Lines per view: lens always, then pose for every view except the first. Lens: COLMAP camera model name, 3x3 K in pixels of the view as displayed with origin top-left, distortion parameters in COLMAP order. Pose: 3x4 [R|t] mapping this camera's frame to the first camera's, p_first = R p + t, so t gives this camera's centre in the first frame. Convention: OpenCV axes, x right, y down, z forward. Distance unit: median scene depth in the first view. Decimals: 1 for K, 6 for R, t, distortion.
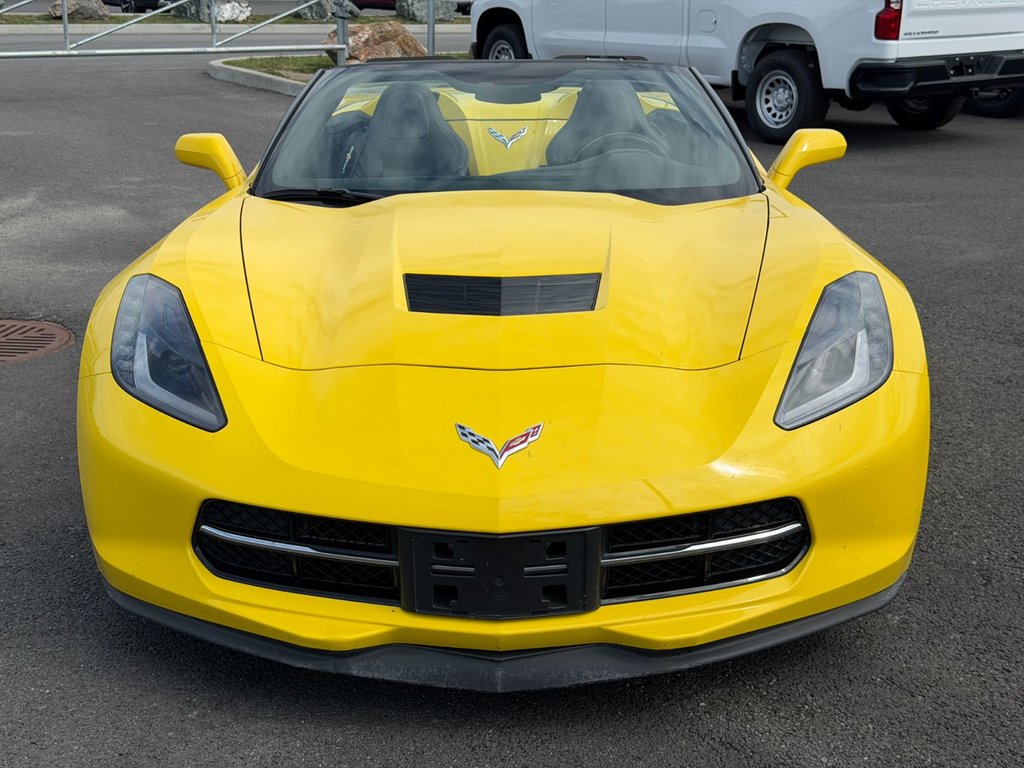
lens RADIAL K [[1478.4, 0, 522.5], [0, 1478.4, 378.9], [0, 0, 1]] dist [0.099785, 0.000000]
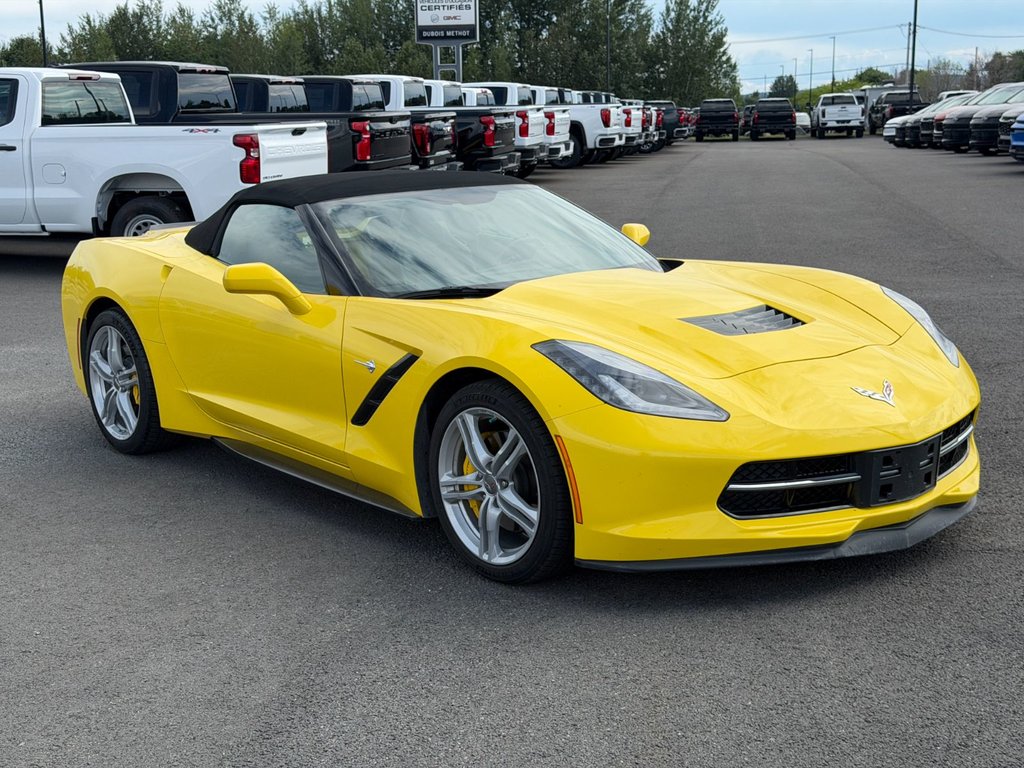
lens RADIAL K [[1478.4, 0, 504.8], [0, 1478.4, 387.4], [0, 0, 1]] dist [0.099785, 0.000000]
pose [[0.765690, -0.133780, 0.629144, -1.208019], [0.193560, 0.980716, -0.027032, 0.000310], [-0.613395, 0.142475, 0.776819, -0.012756]]
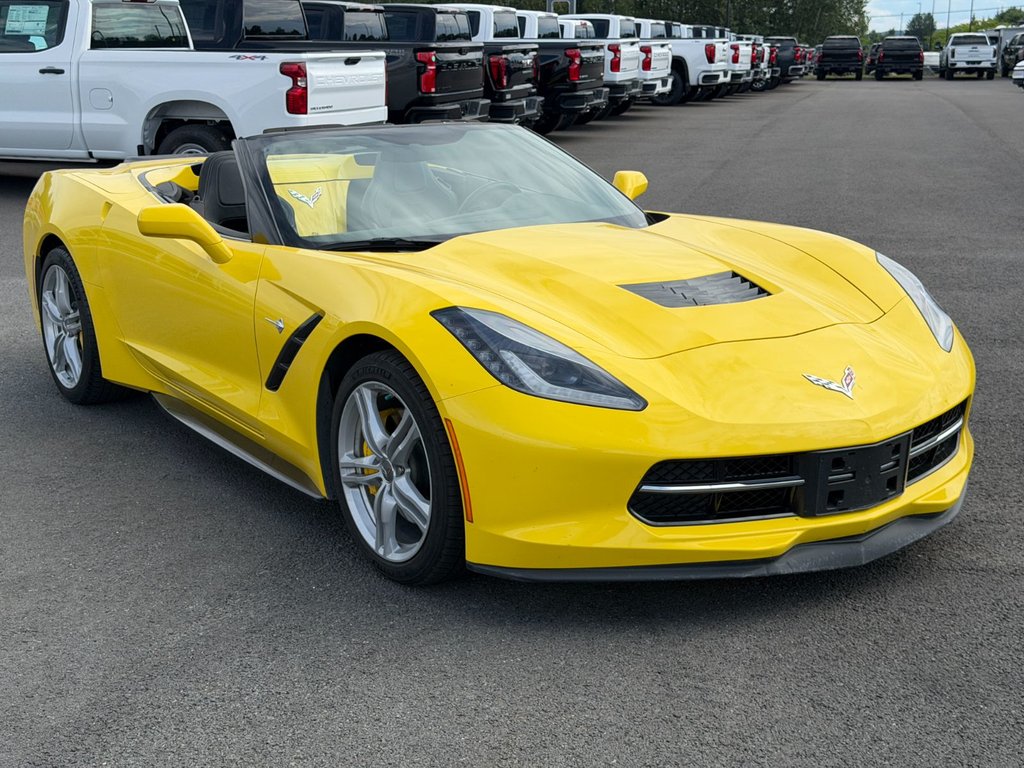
lens RADIAL K [[1478.4, 0, 520.9], [0, 1478.4, 350.9], [0, 0, 1]] dist [0.099785, 0.000000]
pose [[0.814834, -0.117067, 0.567751, -0.925014], [0.156530, 0.987449, -0.021046, -0.003623], [-0.558162, 0.106019, 0.822931, 0.021587]]
